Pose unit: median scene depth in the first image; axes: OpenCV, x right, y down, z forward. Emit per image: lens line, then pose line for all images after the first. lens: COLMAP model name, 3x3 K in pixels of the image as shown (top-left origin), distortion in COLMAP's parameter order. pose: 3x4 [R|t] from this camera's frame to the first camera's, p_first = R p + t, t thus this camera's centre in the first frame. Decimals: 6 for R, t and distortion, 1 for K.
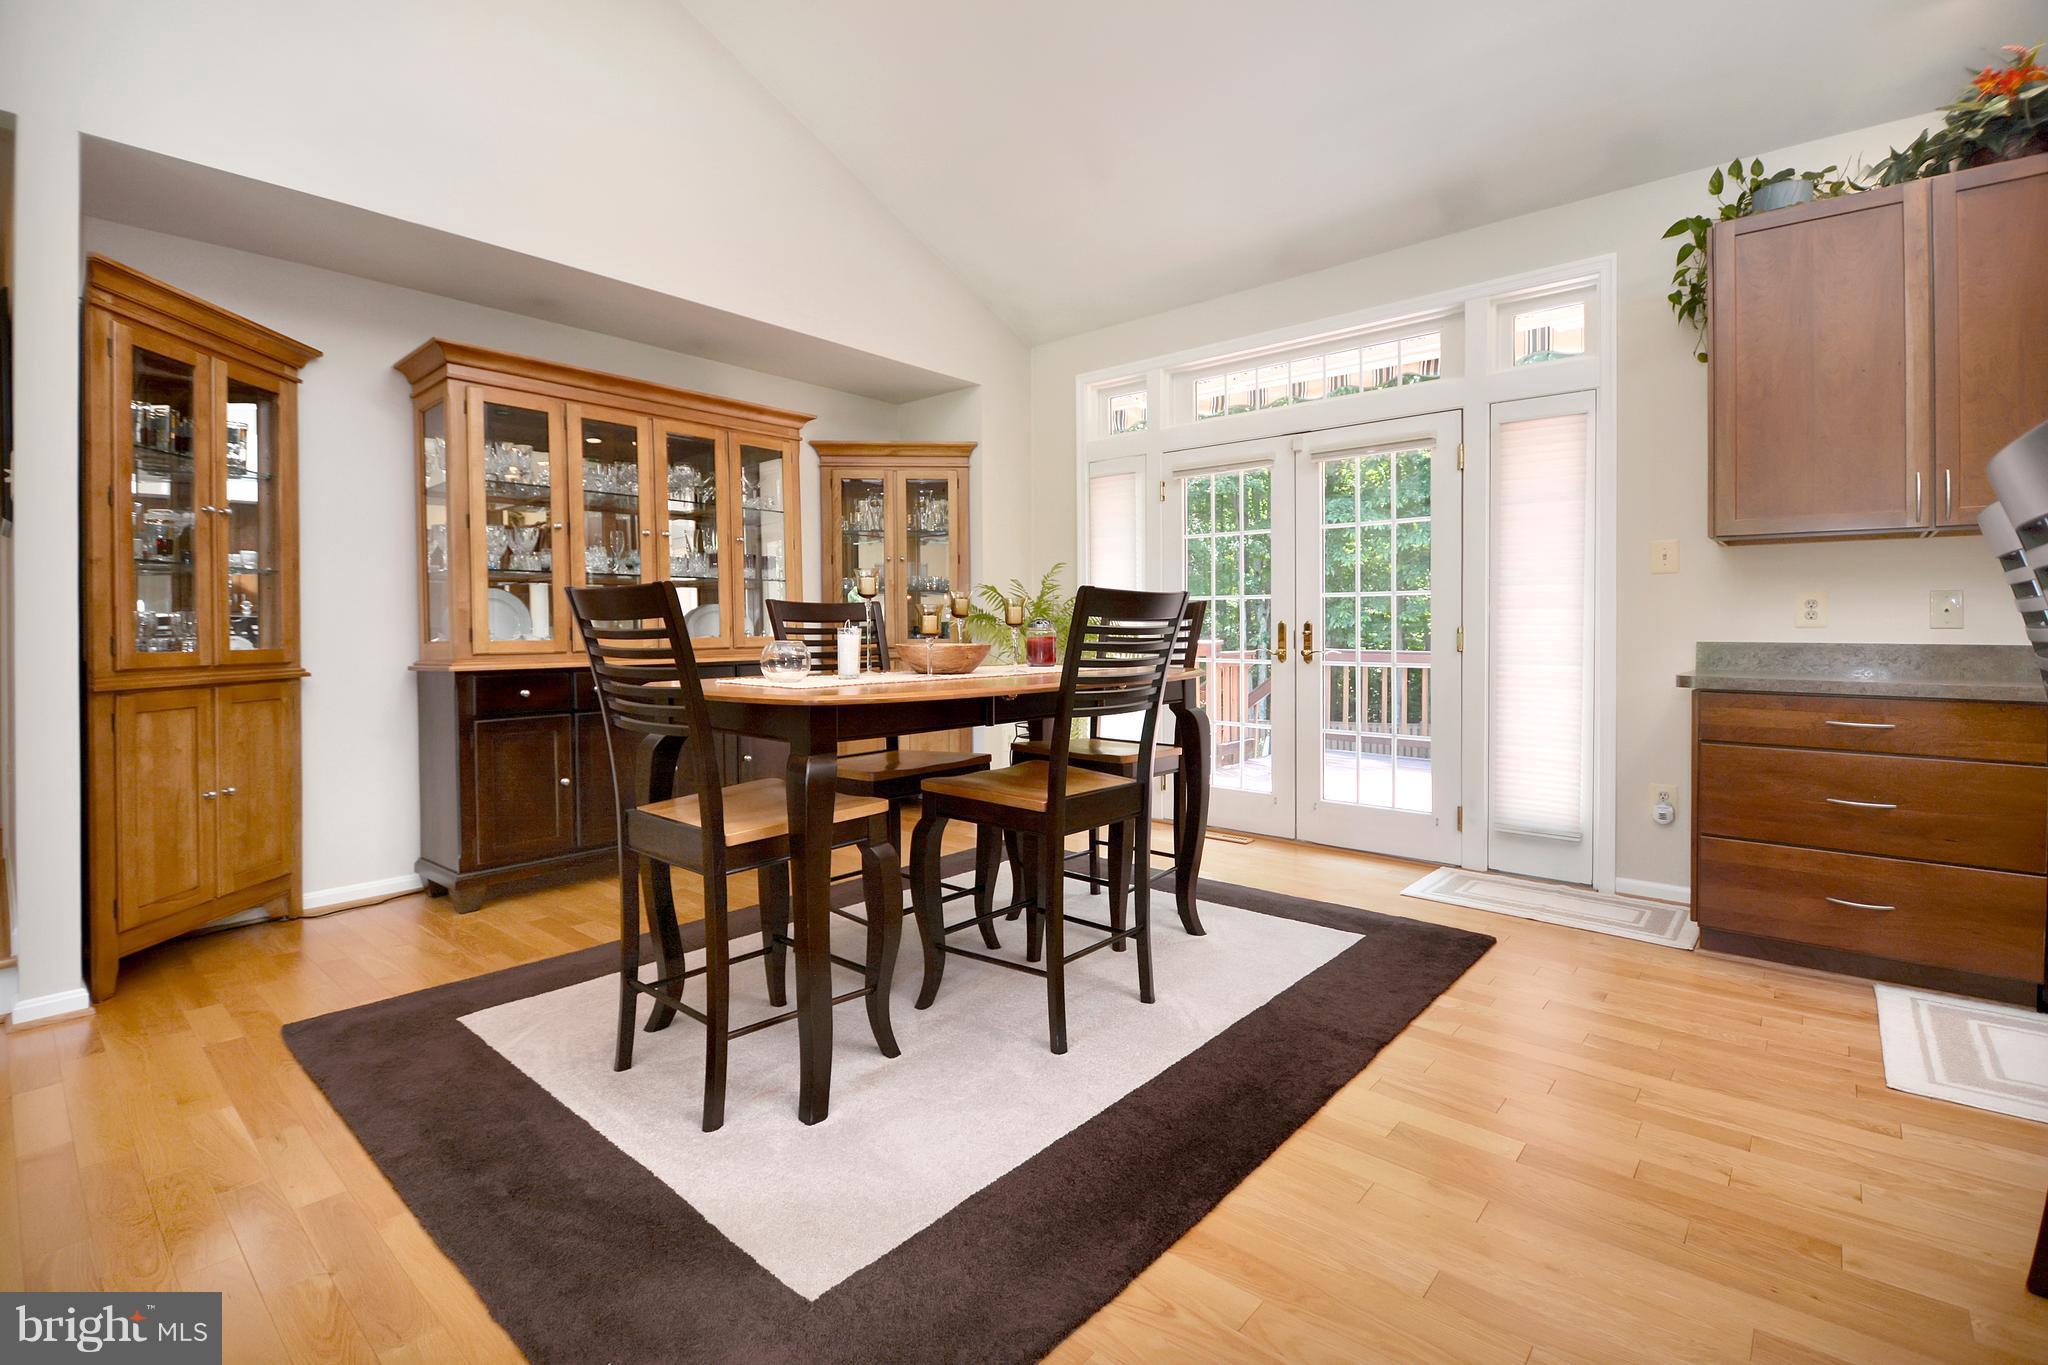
lens RADIAL K [[933.6, 0, 1016.9], [0, 933.6, 666.5], [0, 0, 1]] dist [-0.002189, -0.000944]
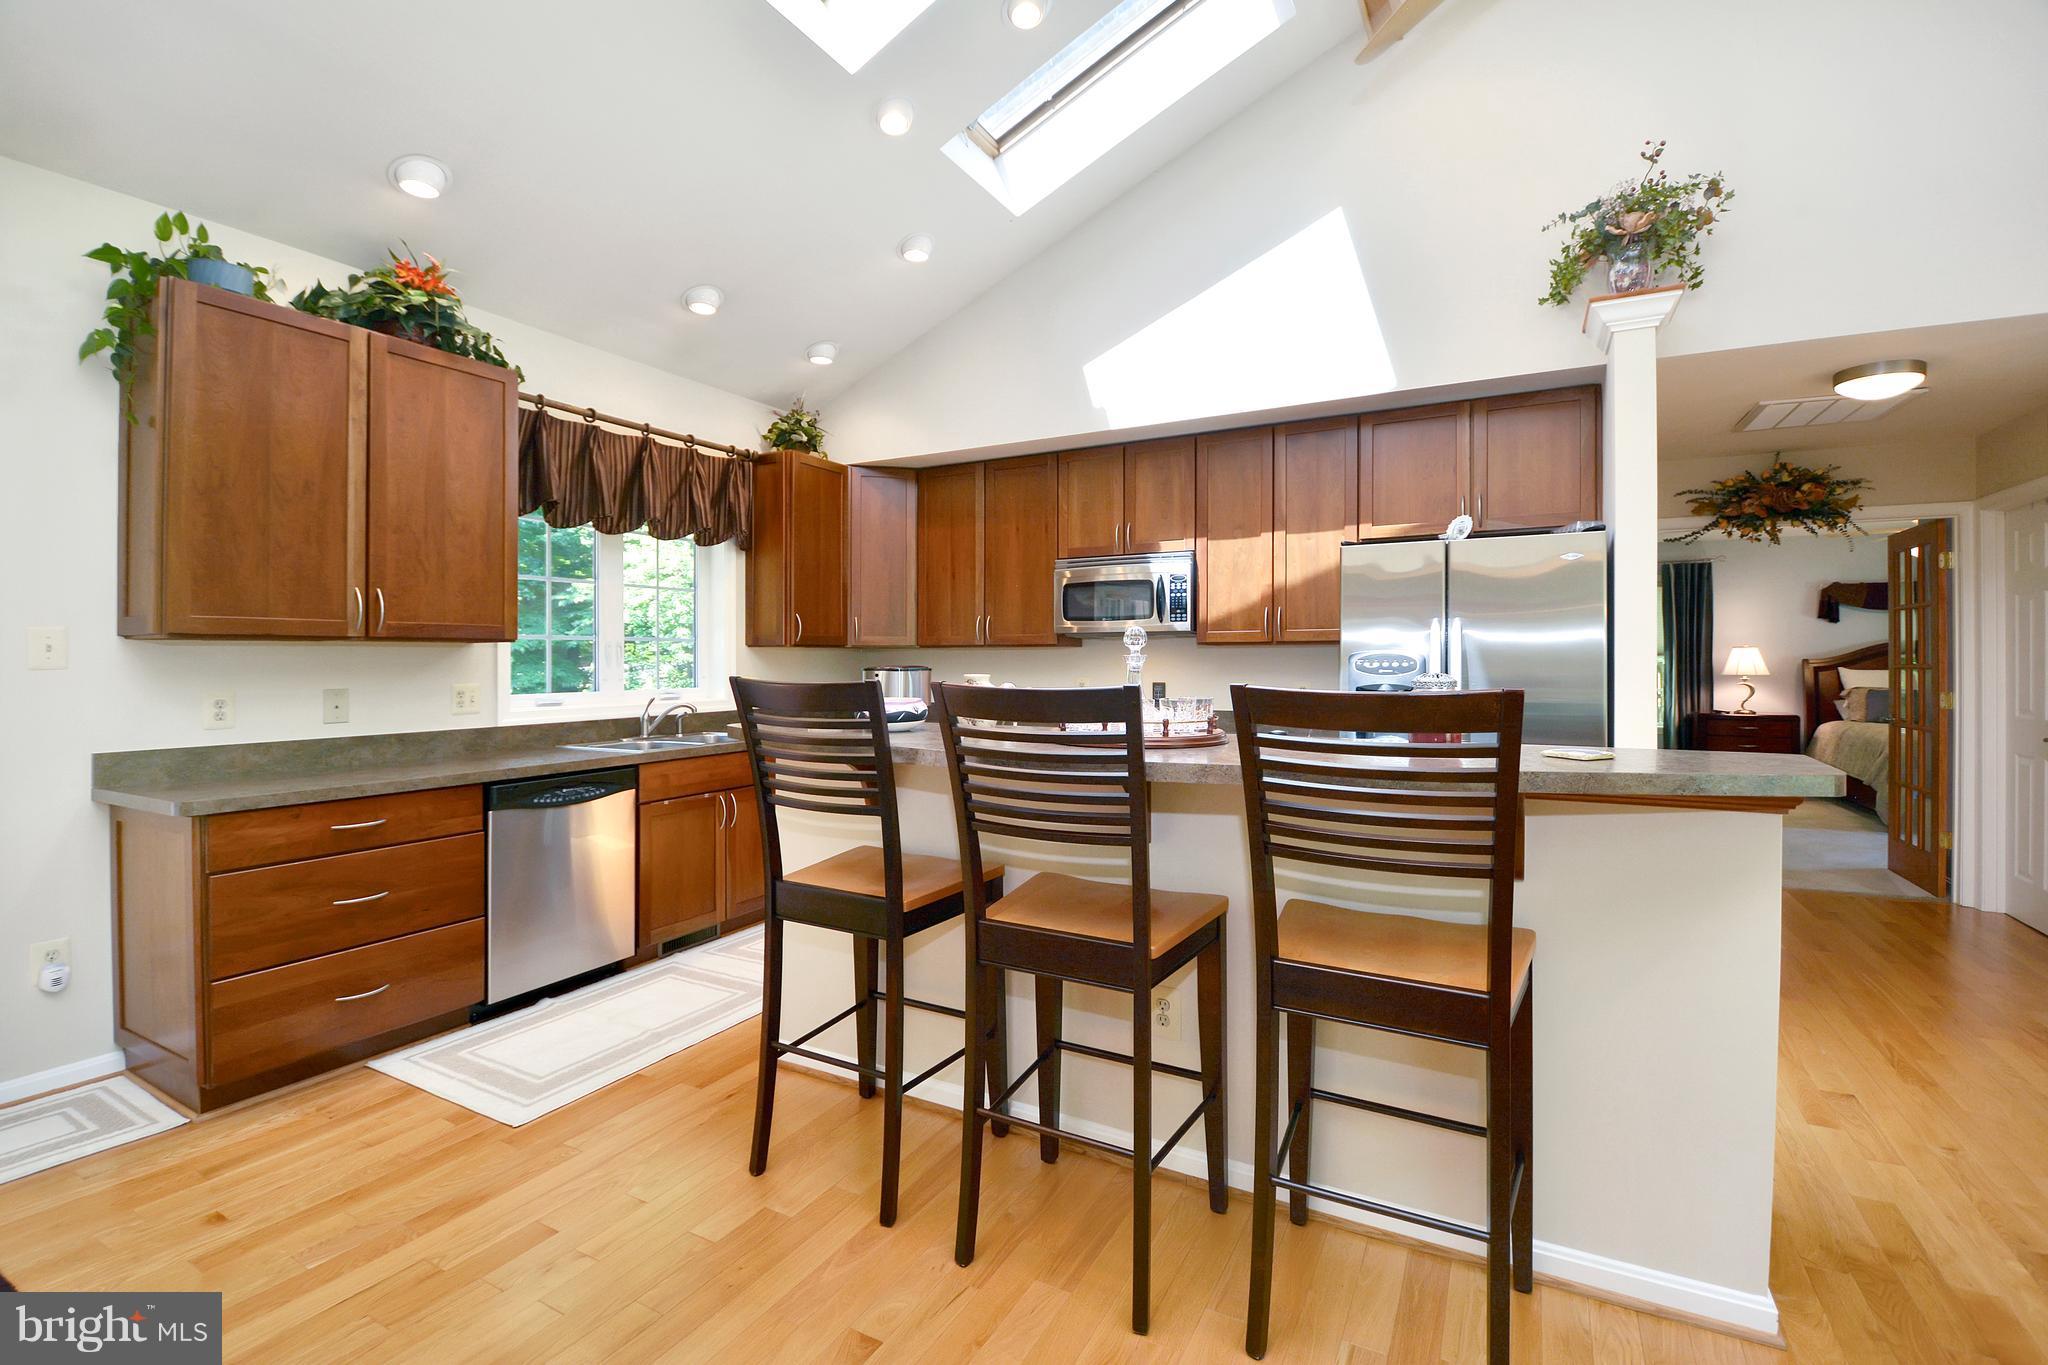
lens RADIAL K [[933.6, 0, 1016.9], [0, 933.6, 666.5], [0, 0, 1]] dist [-0.002189, -0.000944]
pose [[-0.154536, -0.000969, 0.987987, -0.236761], [0.055993, 0.998384, 0.009737, -0.077564], [-0.986399, 0.056825, -0.154232, 0.383826]]
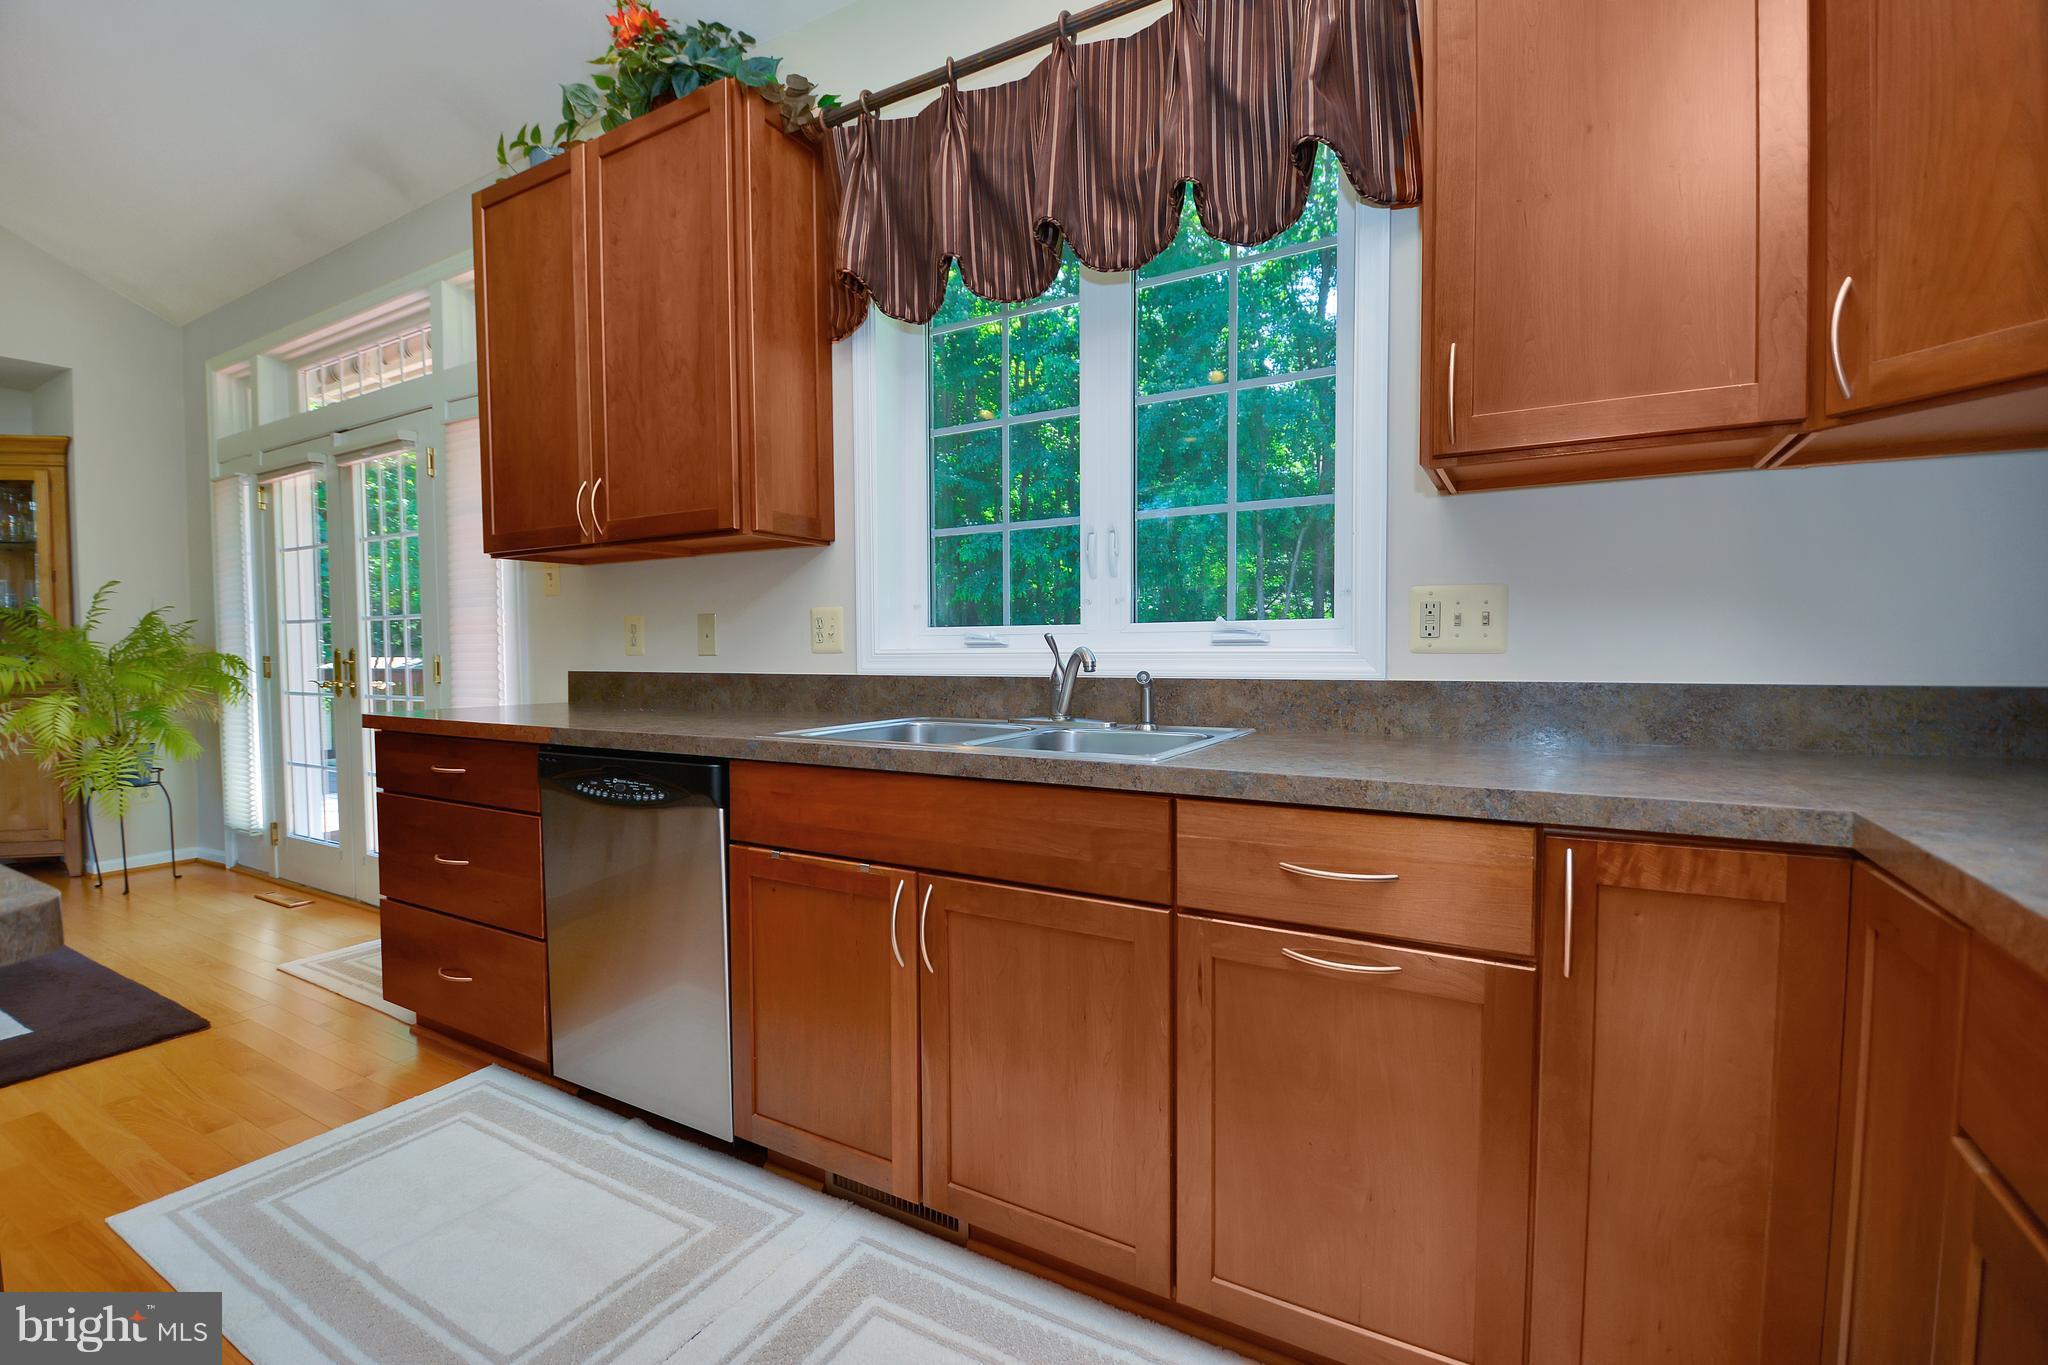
lens RADIAL K [[933.6, 0, 964.1], [0, 933.6, 701.3], [0, 0, 1]] dist [0.029468, -0.022944]
pose [[0.986053, -0.016955, 0.165565, 1.138187], [0.014023, 0.999724, 0.018862, -0.010763], [-0.165839, -0.016277, 0.986019, 0.059564]]
